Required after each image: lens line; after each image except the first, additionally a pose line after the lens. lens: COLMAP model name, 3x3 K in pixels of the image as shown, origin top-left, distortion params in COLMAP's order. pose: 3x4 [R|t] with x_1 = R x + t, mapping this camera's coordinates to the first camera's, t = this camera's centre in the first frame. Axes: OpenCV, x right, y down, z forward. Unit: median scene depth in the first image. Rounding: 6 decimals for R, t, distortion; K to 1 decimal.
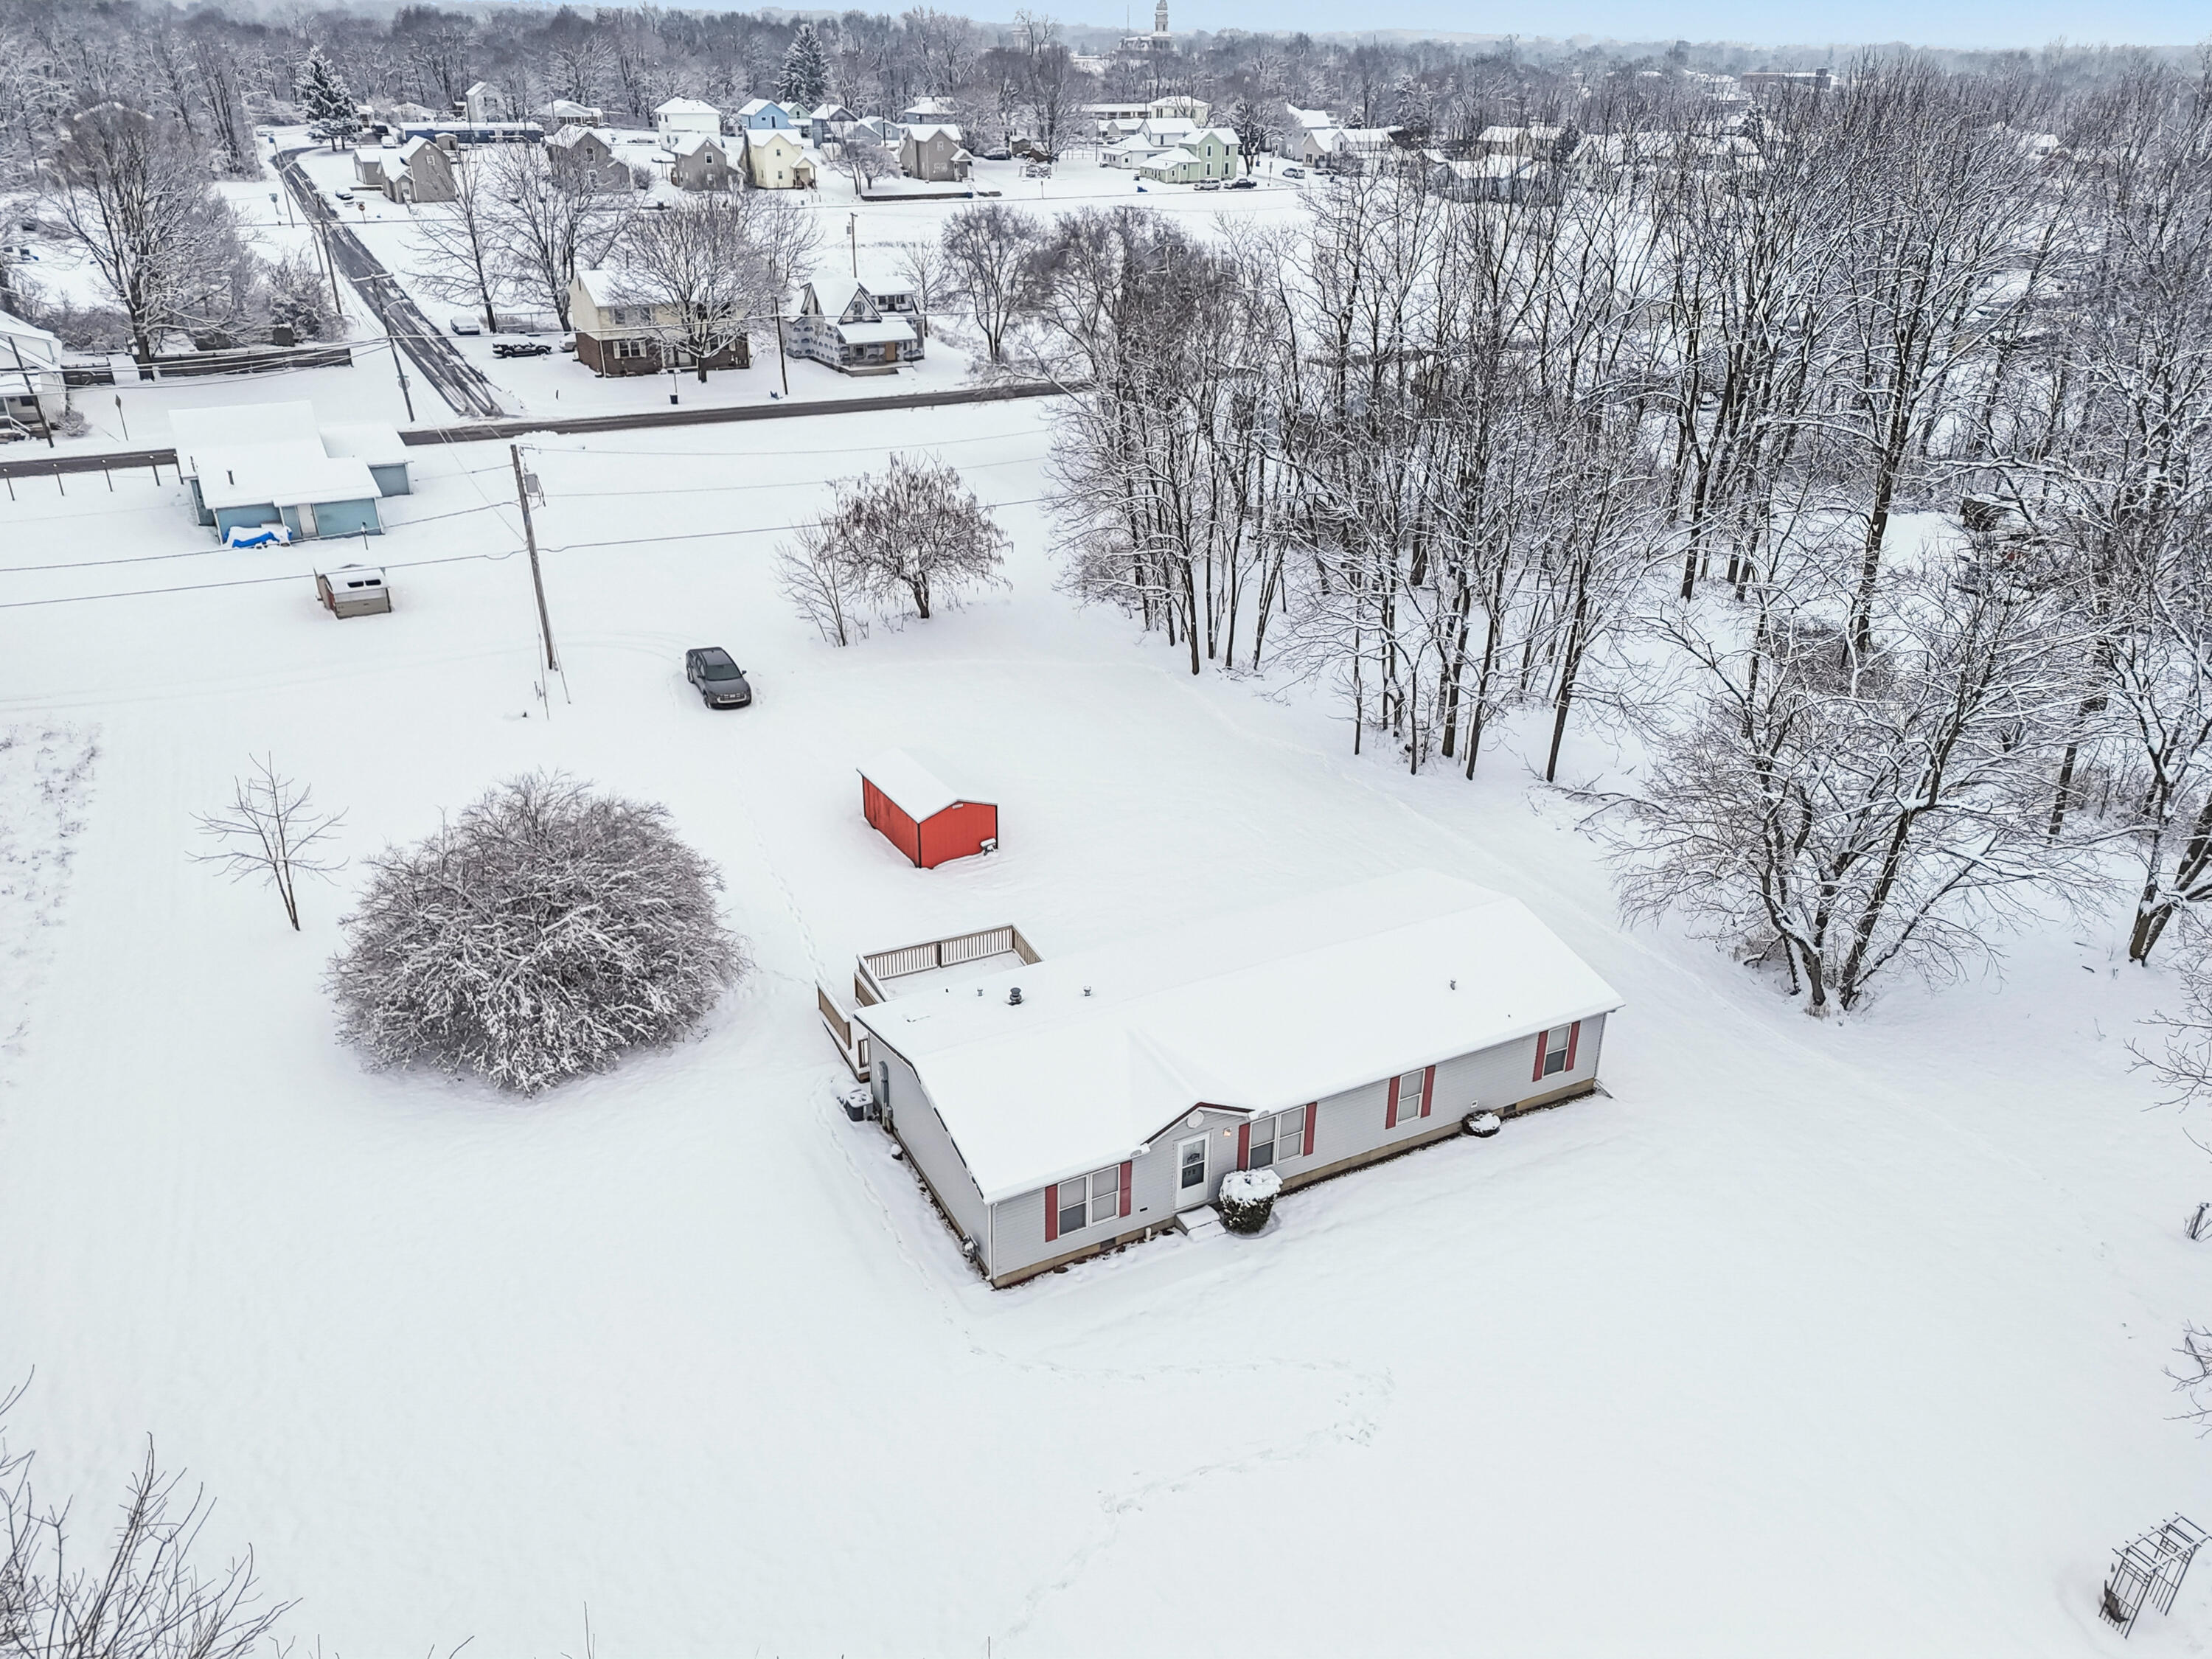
lens RADIAL K [[1593.2, 0, 1111.2], [0, 1593.2, 819.9], [0, 0, 1]] dist [0.072439, -0.076099]
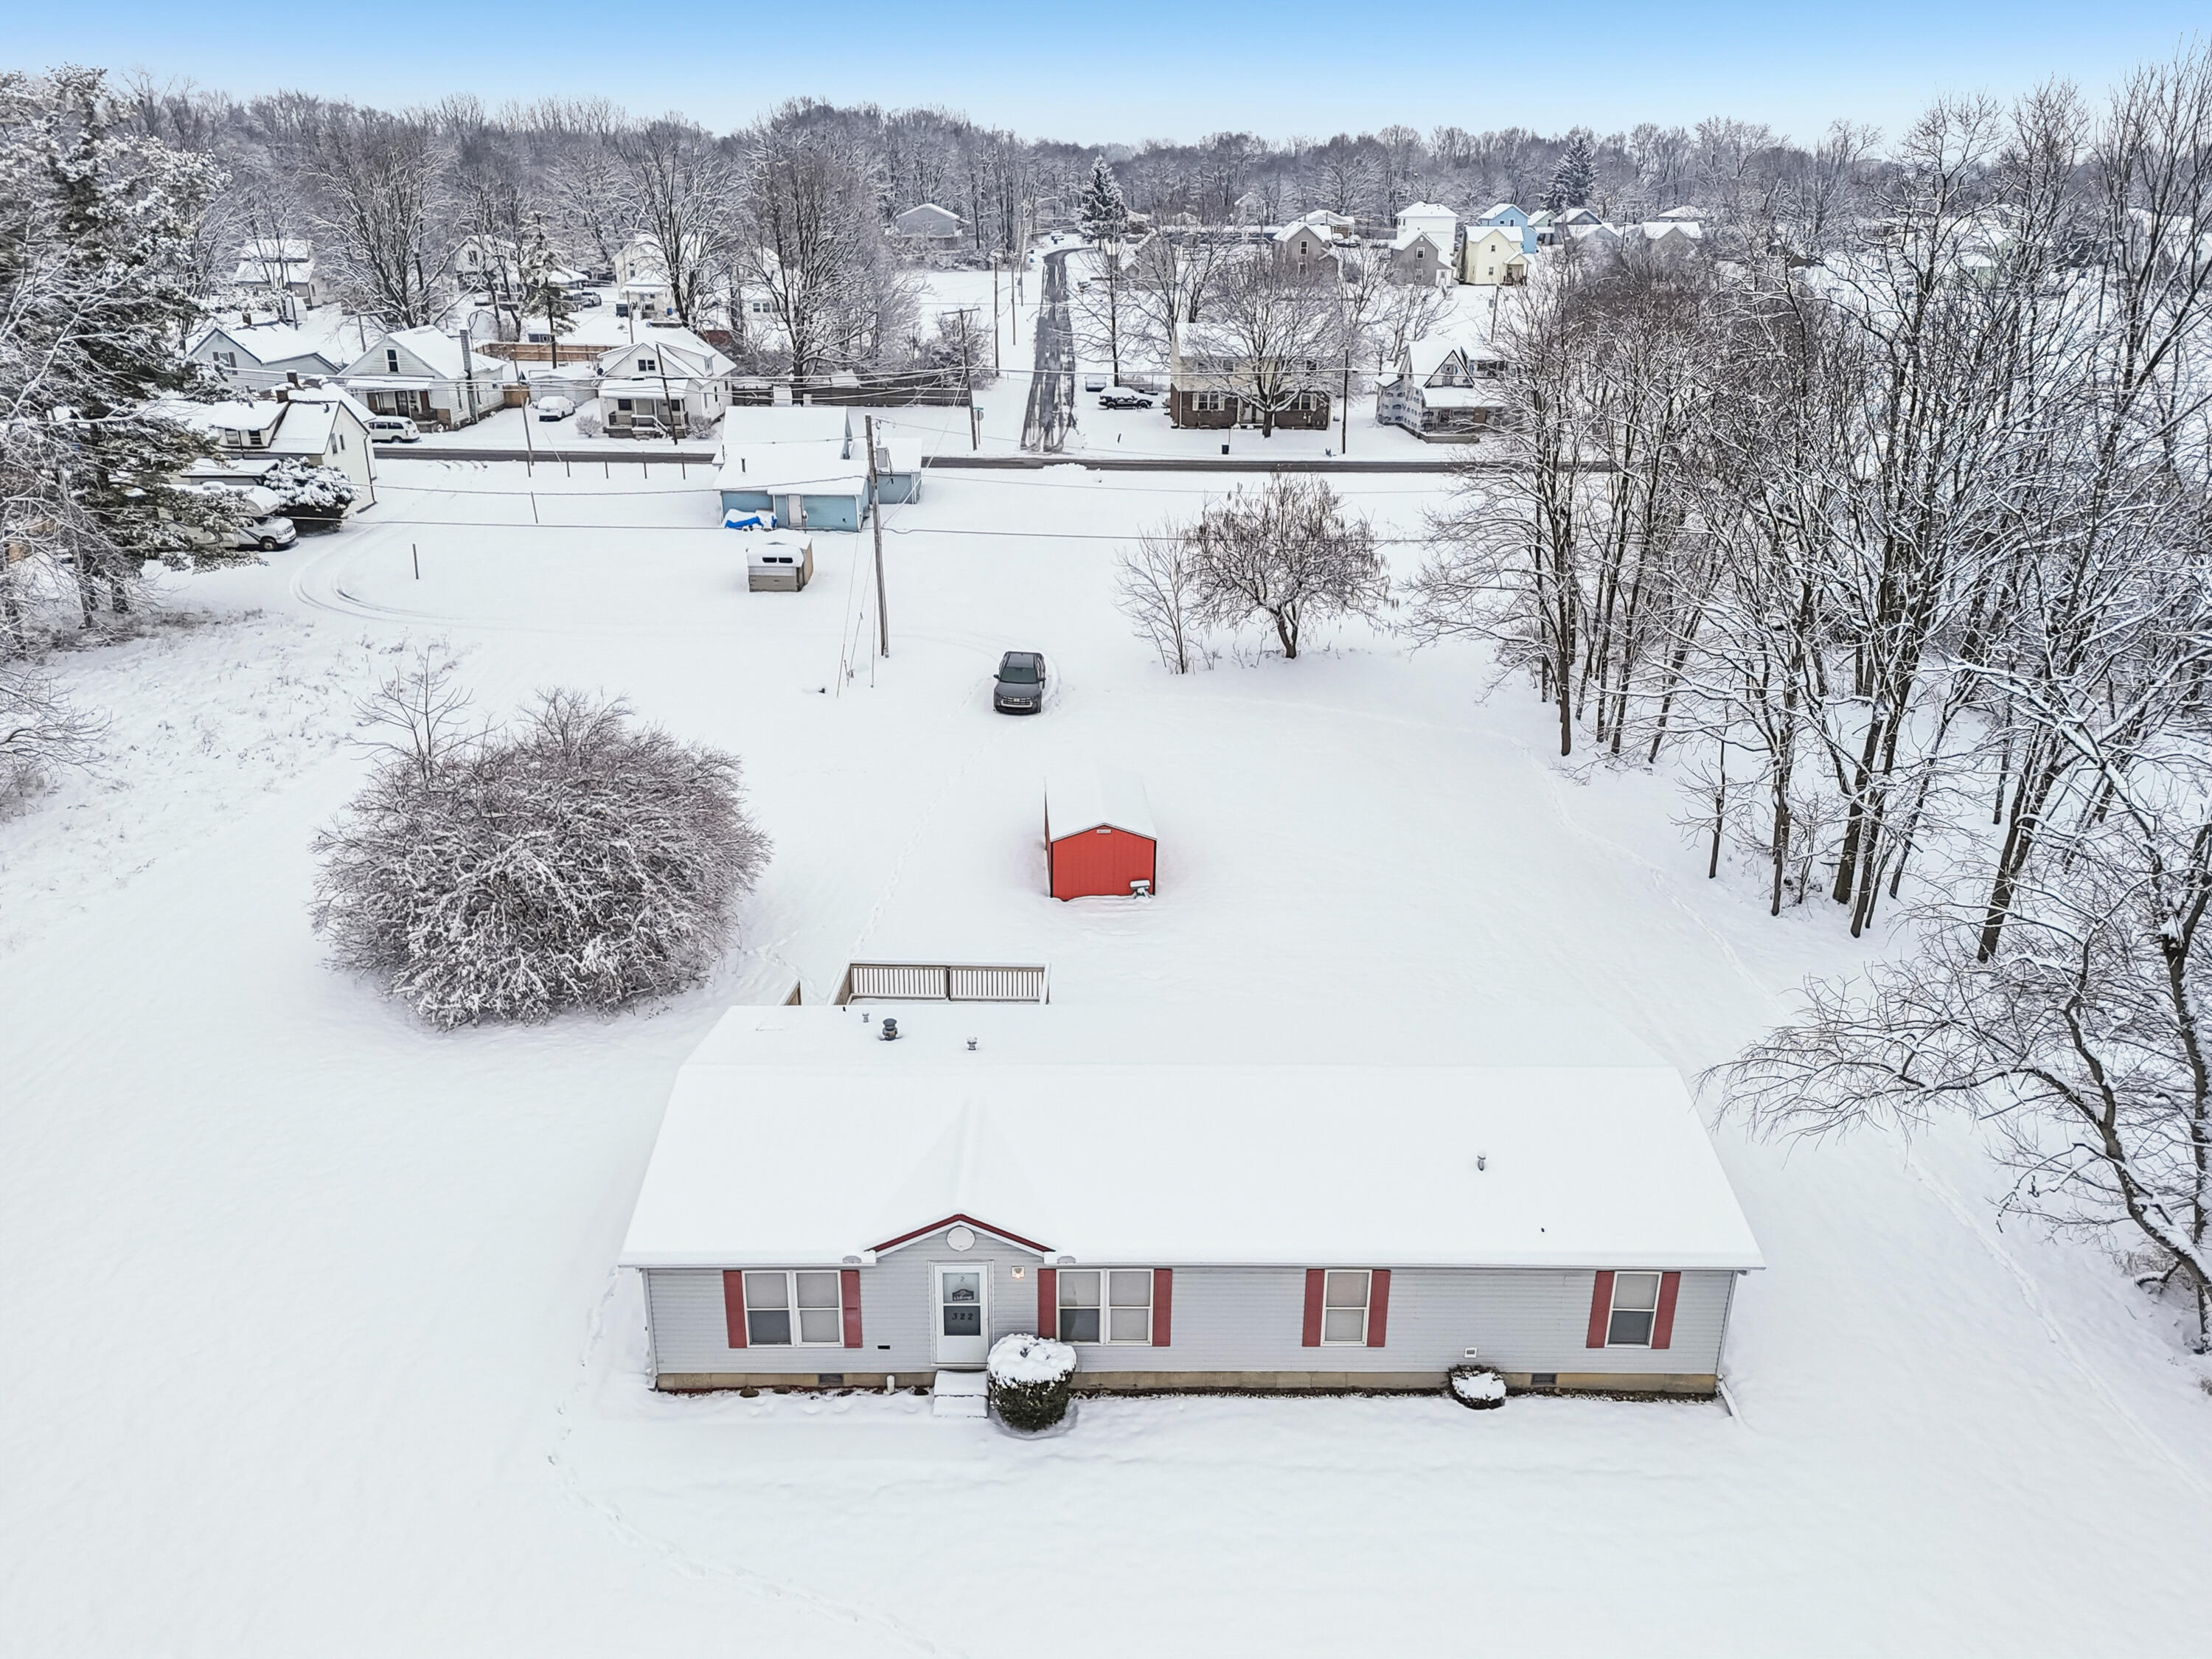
lens RADIAL K [[1611.3, 0, 1110.2], [0, 1611.3, 833.0], [0, 0, 1]] dist [0.049296, -0.002135]
pose [[0.893505, 0.163382, -0.418276, 0.181240], [-0.192488, 0.980899, -0.028039, 0.010702], [0.405705, 0.105566, 0.907887, 0.178946]]
